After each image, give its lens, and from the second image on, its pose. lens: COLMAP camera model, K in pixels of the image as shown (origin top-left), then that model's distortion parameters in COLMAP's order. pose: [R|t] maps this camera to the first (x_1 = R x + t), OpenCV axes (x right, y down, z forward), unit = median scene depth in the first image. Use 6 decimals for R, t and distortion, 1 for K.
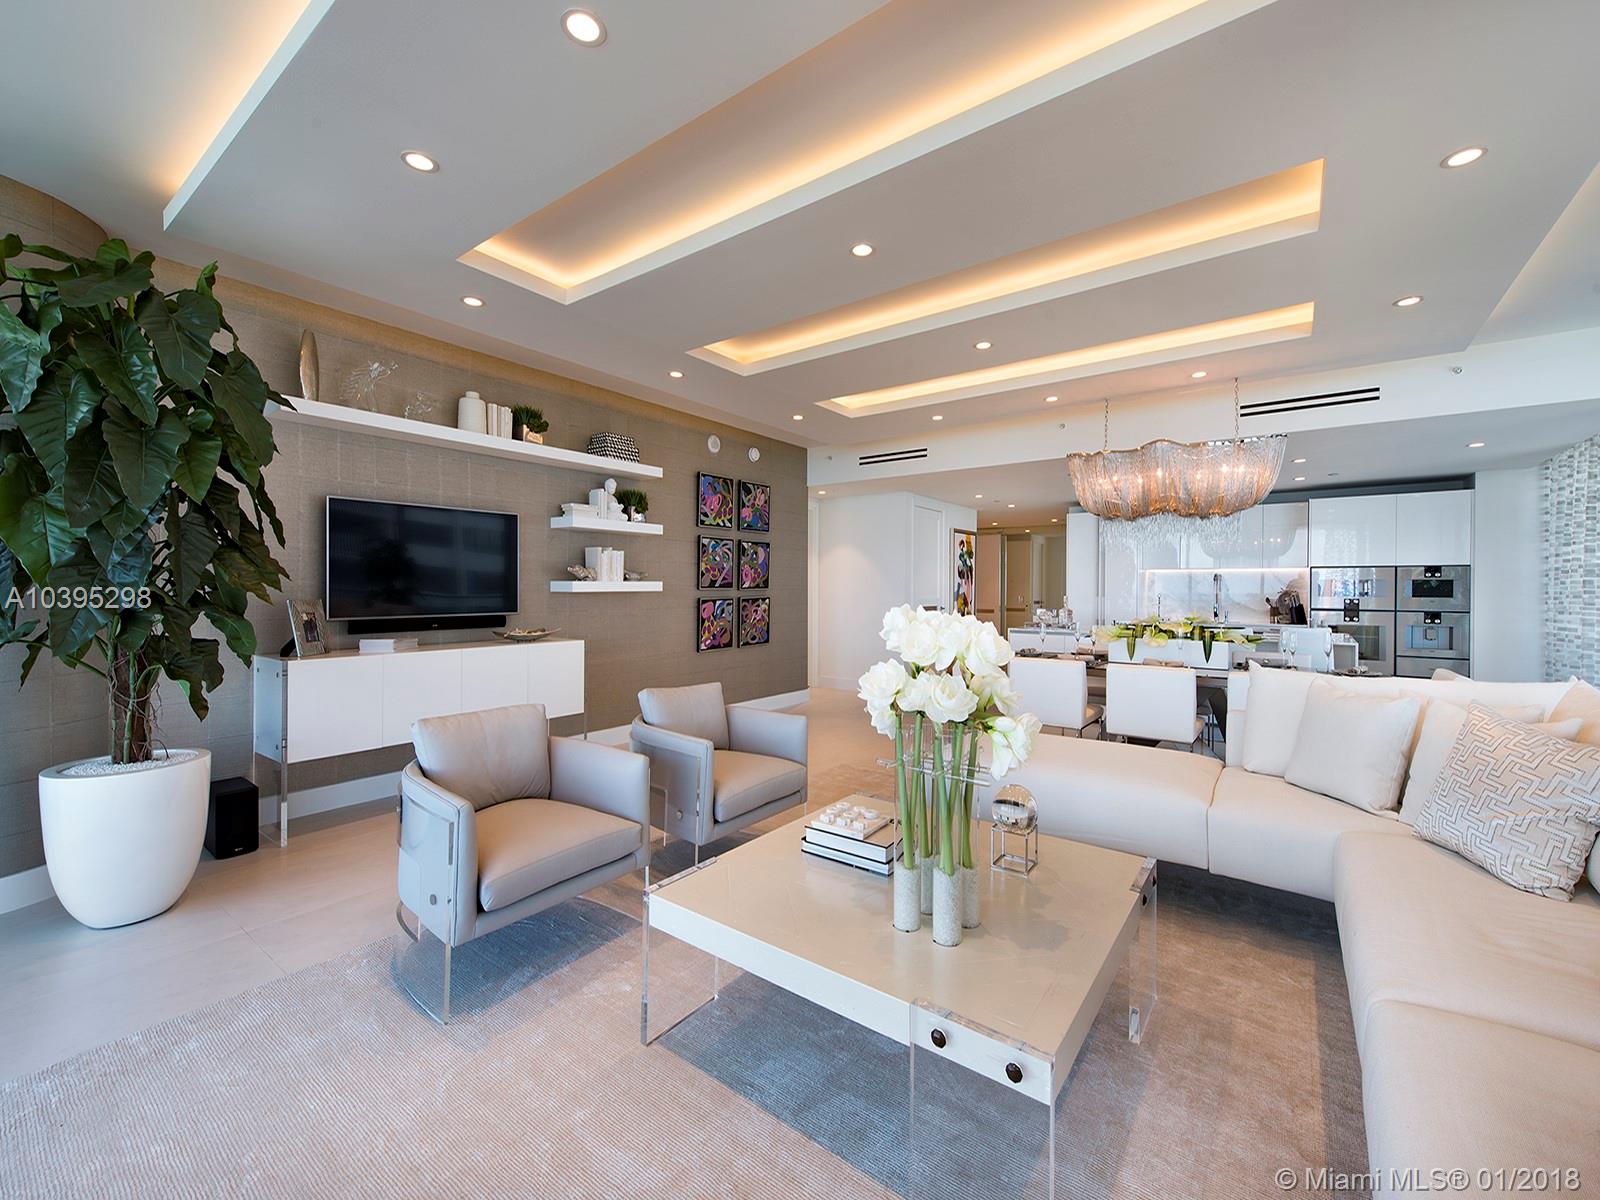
lens RADIAL K [[645.8, 0, 802.8], [0, 645.8, 595.8], [0, 0, 1]] dist [0.007527, -0.000551]
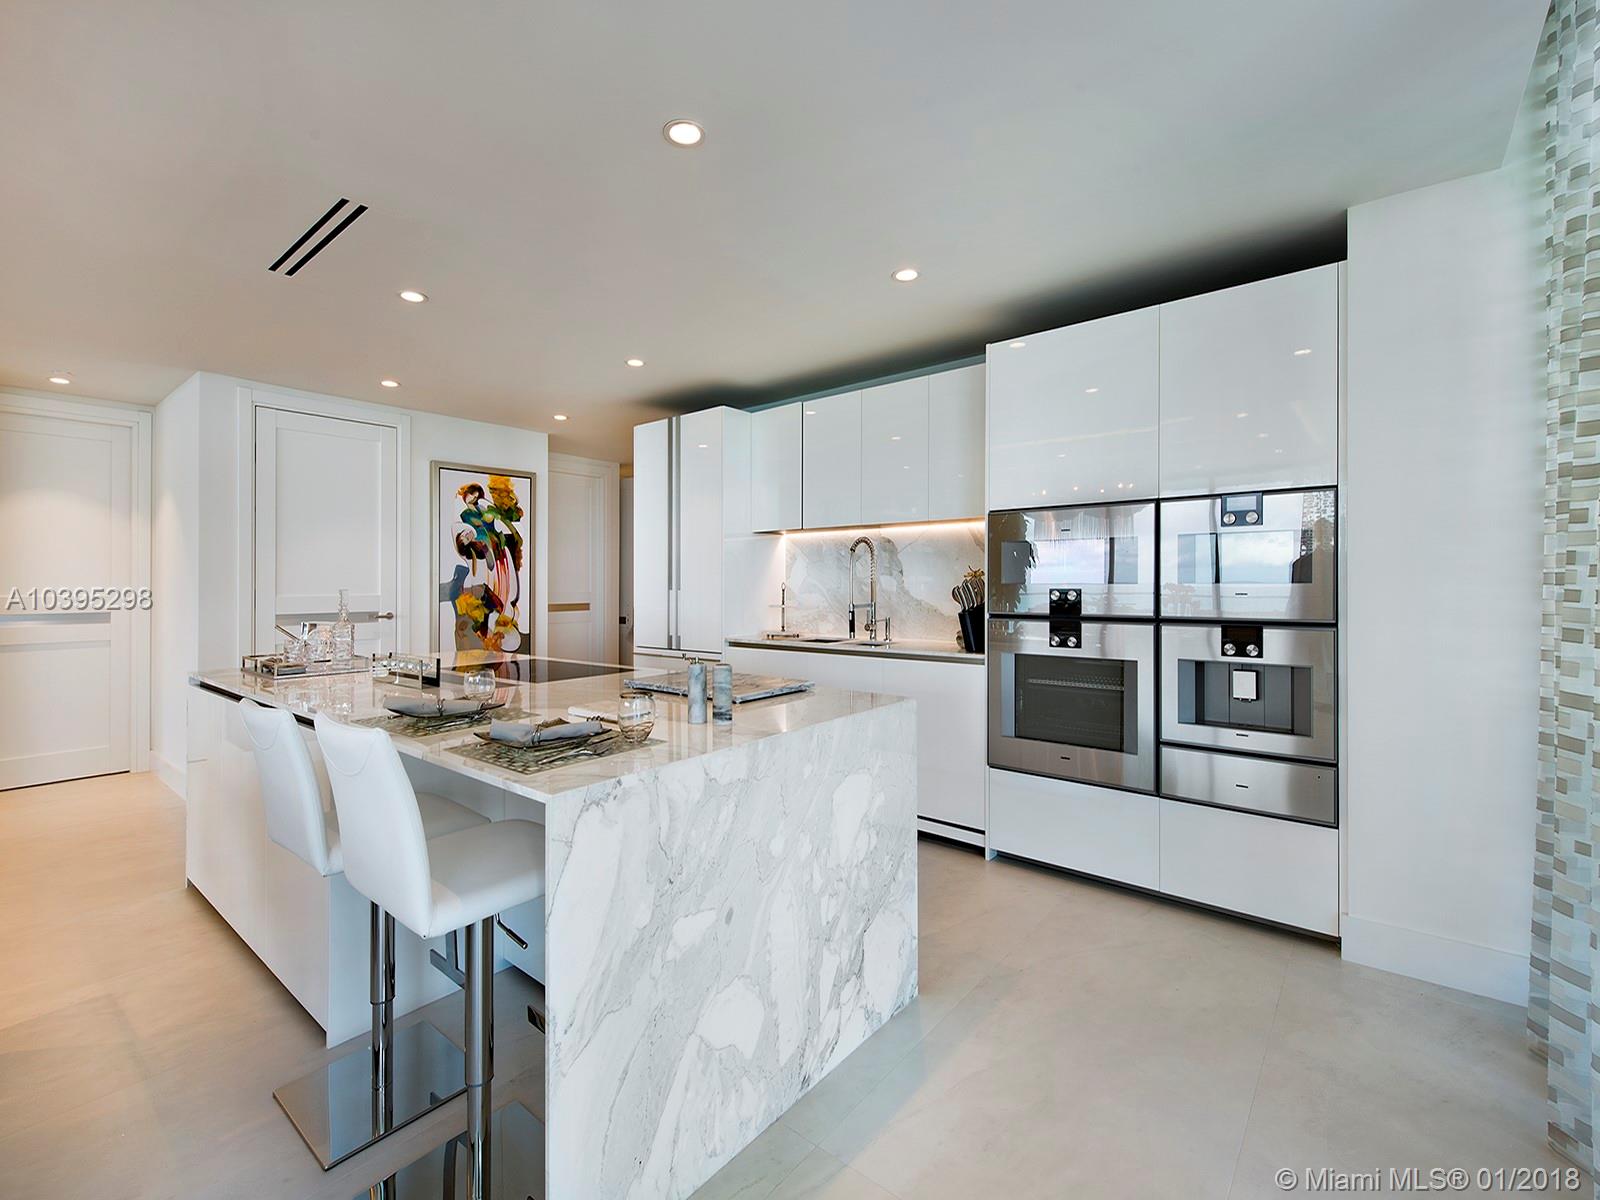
lens RADIAL K [[702.7, 0, 800.3], [0, 702.7, 587.2], [0, 0, 1]] dist [0.004987, 0.000370]
pose [[0.998762, -0.010495, -0.048614, 0.765977], [0.010153, 0.999922, -0.007274, 0.005834], [0.048687, 0.006771, 0.998791, 0.621290]]
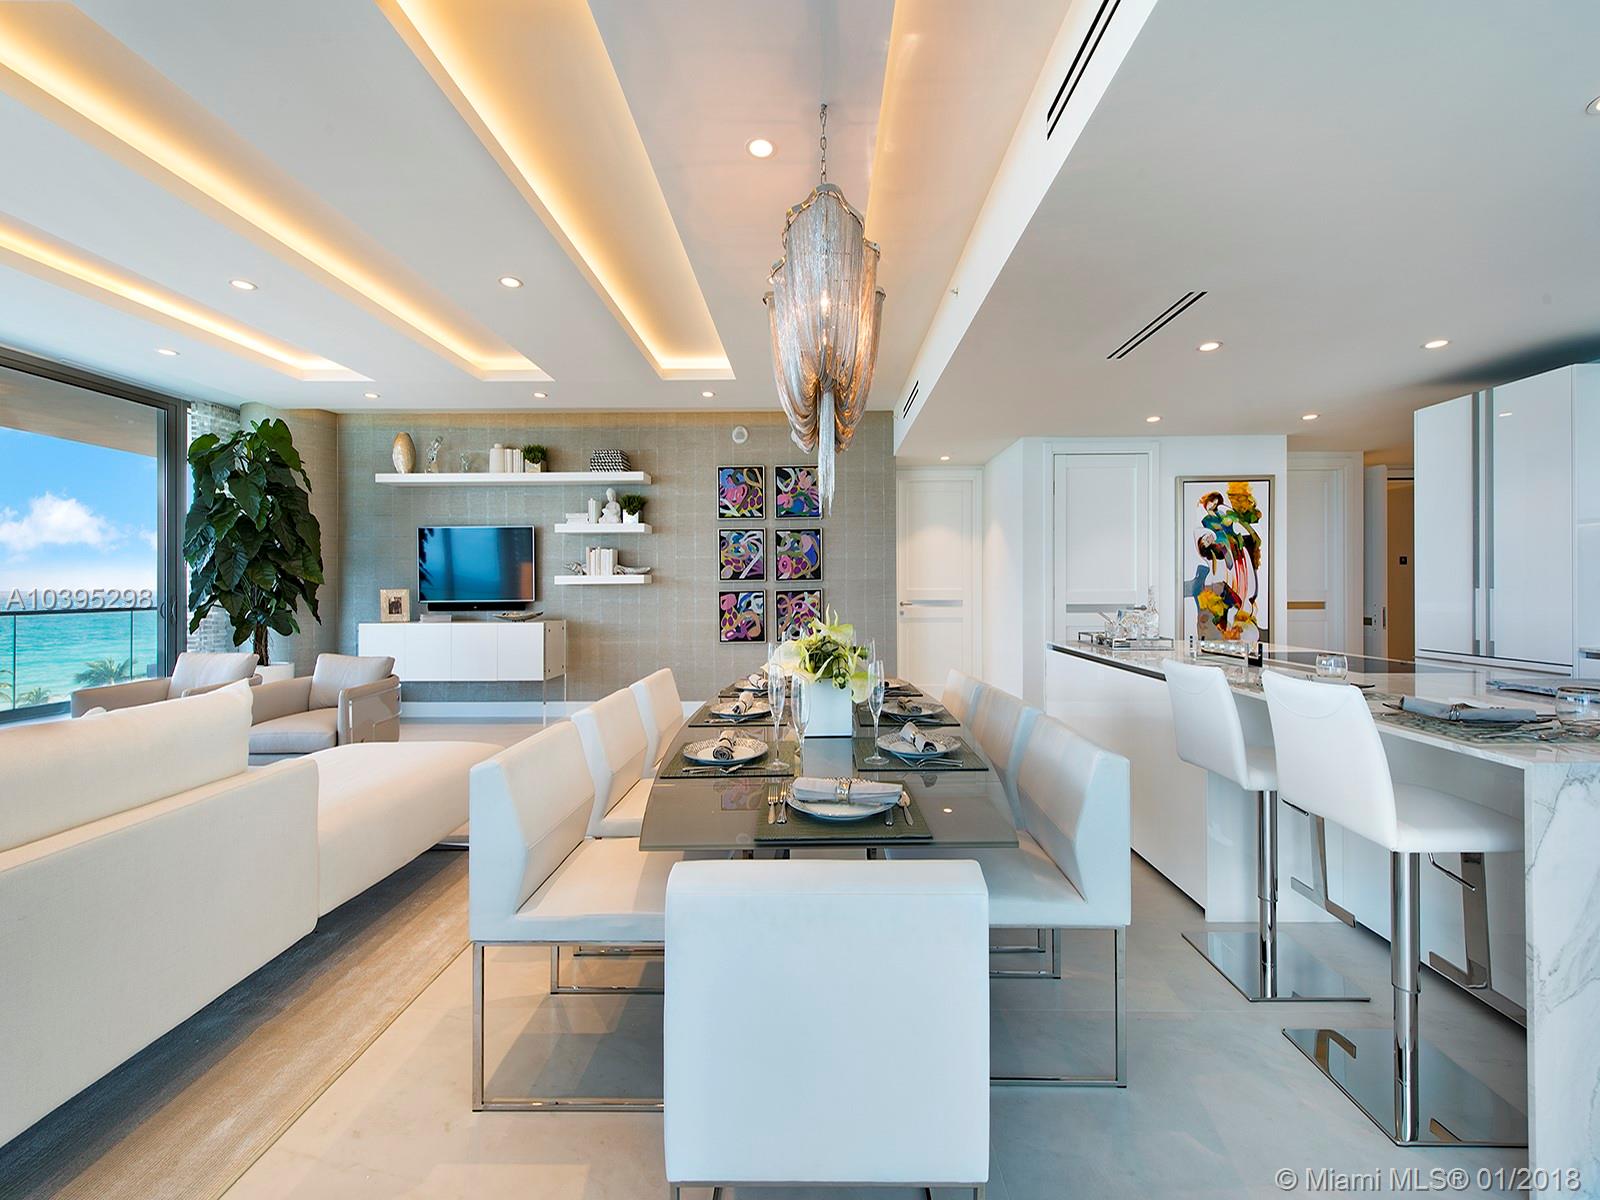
lens RADIAL K [[645.8, 0, 810.4], [0, 645.8, 583.8], [0, 0, 1]] dist [0.007527, -0.000551]
pose [[0.585870, -0.010007, -0.810343, 0.721806], [-0.001593, 0.999908, -0.013499, 0.006916], [0.810403, 0.009199, 0.585800, 0.502932]]
